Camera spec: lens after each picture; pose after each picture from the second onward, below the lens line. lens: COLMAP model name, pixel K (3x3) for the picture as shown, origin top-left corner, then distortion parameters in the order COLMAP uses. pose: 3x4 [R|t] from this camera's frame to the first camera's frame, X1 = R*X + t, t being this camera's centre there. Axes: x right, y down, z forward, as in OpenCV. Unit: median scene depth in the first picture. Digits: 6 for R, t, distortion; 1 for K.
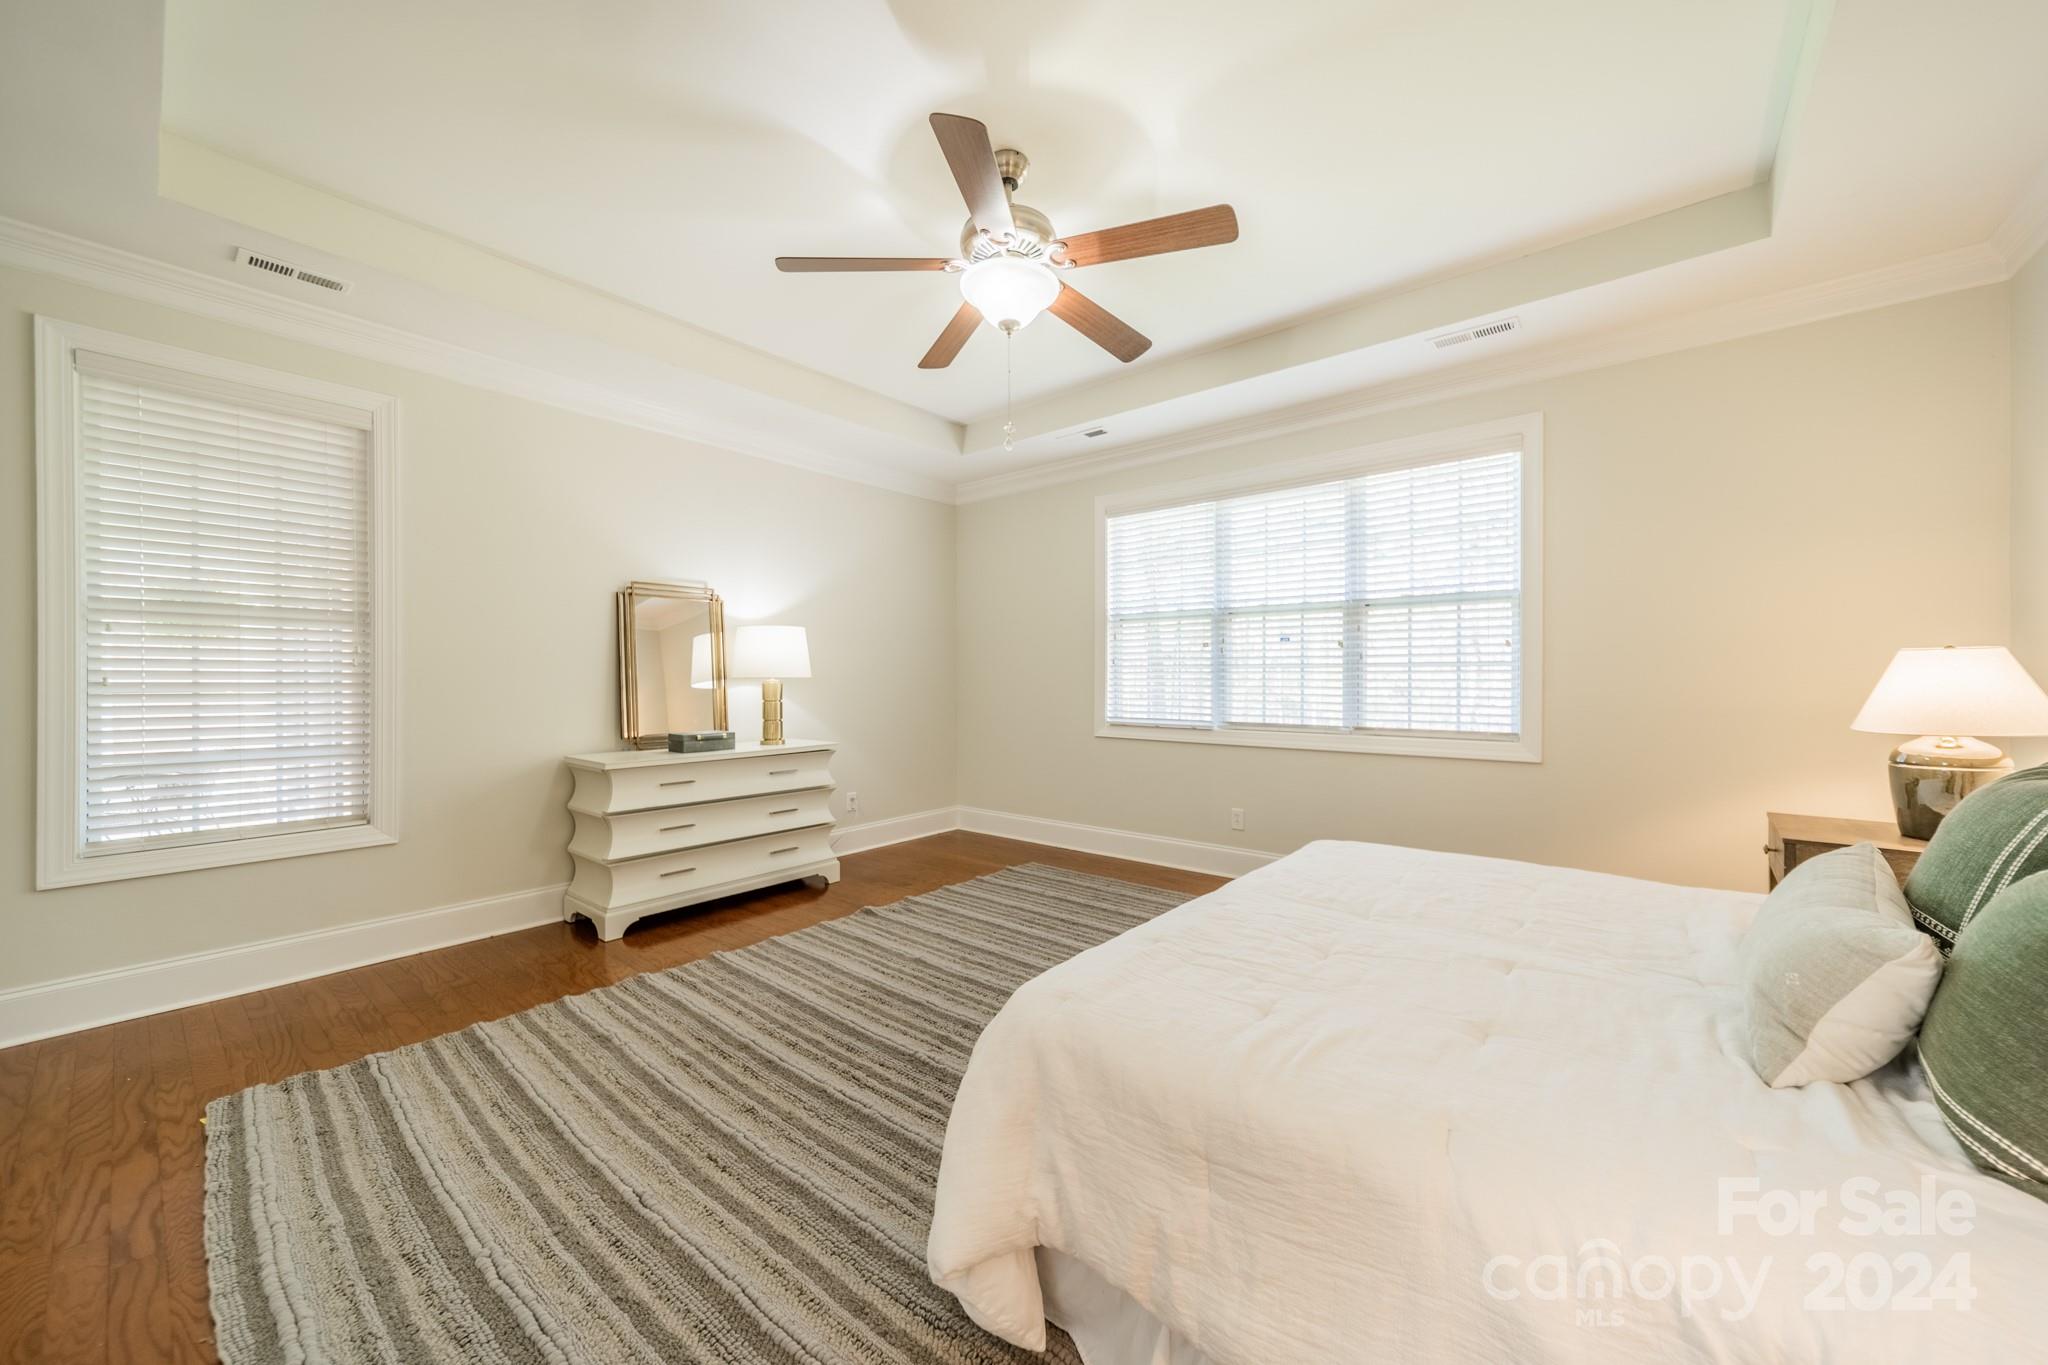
lens RADIAL K [[730.5, 0, 1023.2], [0, 730.5, 674.9], [0, 0, 1]] dist [0.000598, 0.000199]
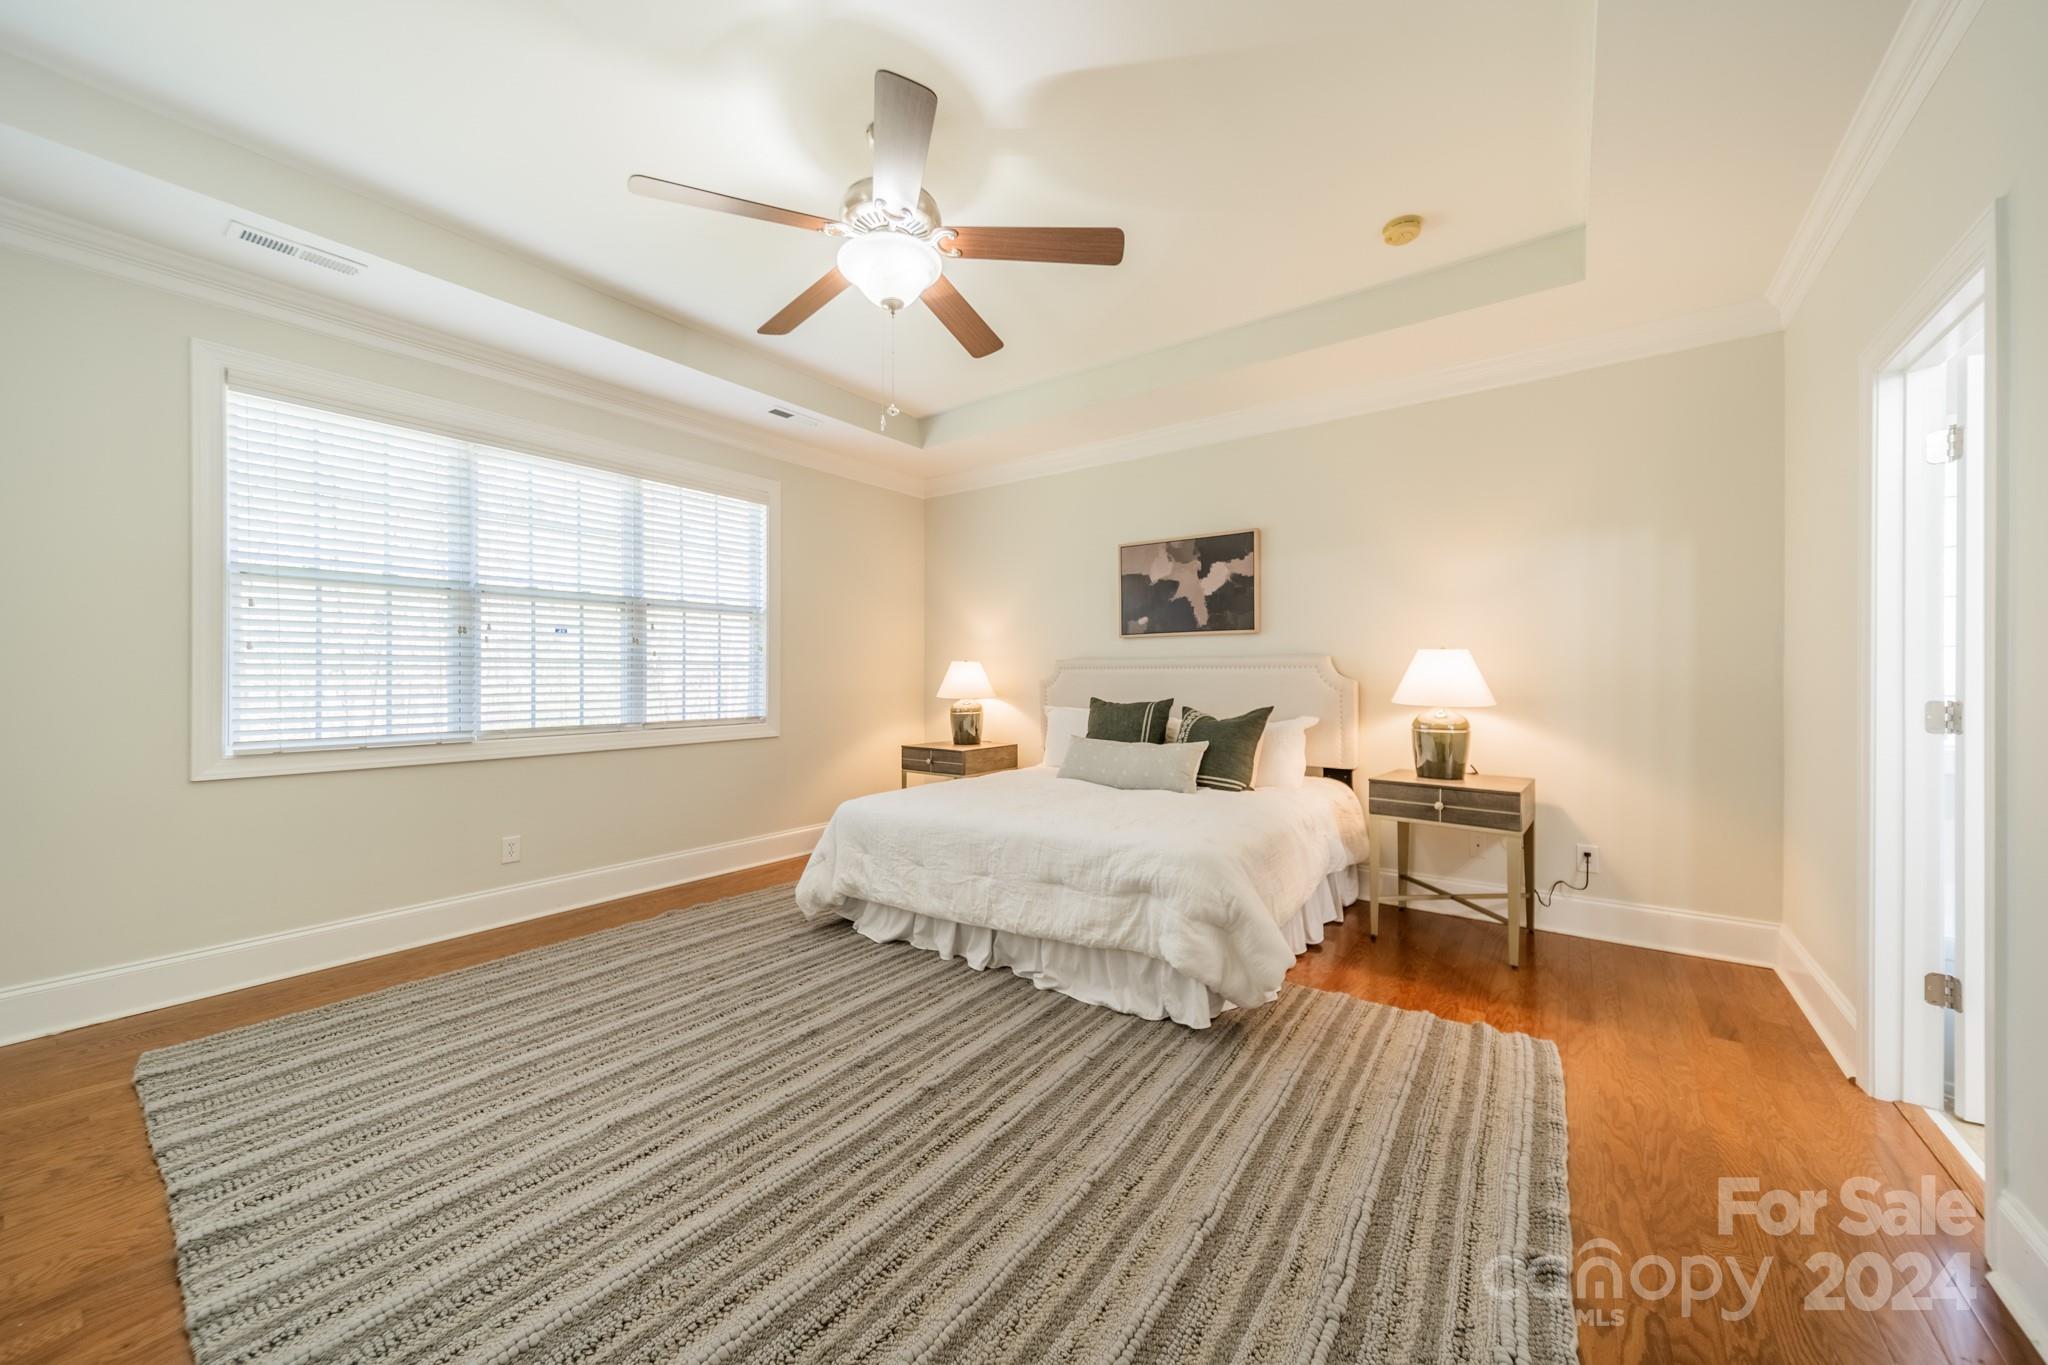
lens RADIAL K [[730.5, 0, 1023.2], [0, 730.5, 674.9], [0, 0, 1]] dist [0.000598, 0.000199]
pose [[-0.048222, 0.005651, 0.998821, -0.640811], [0.001259, 0.999984, -0.005596, 0.011892], [-0.998836, 0.000988, -0.048228, 0.565339]]
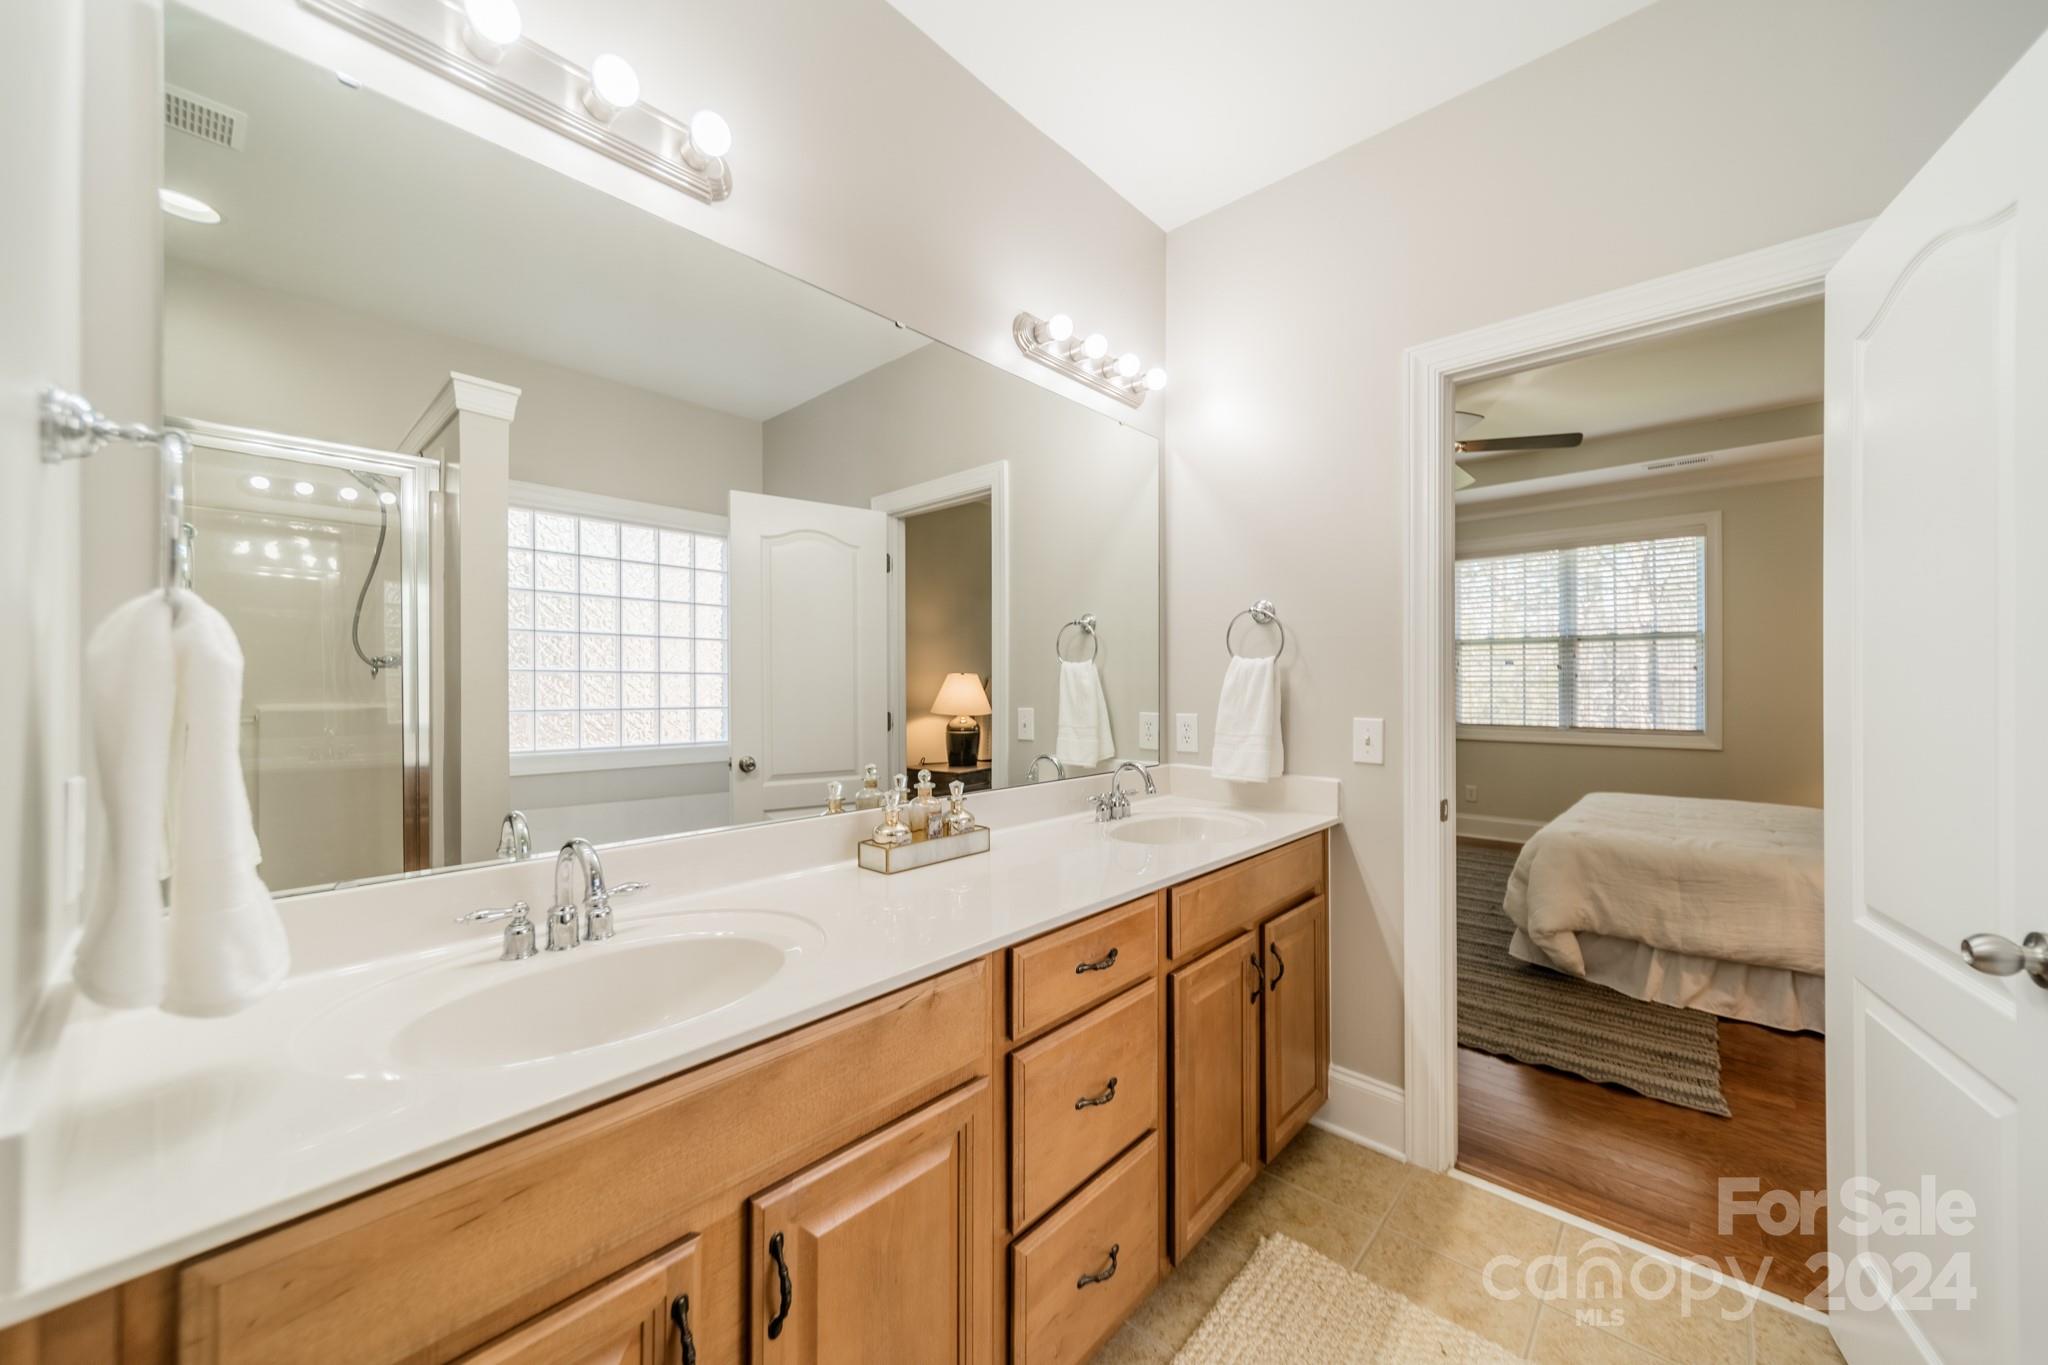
lens RADIAL K [[730.5, 0, 1023.2], [0, 730.5, 674.9], [0, 0, 1]] dist [0.000598, 0.000199]
pose [[0.998518, 0.004574, -0.054221, -0.564646], [-0.005315, 0.999894, -0.013541, -0.002888], [0.054153, 0.013809, 0.998437, -0.500256]]
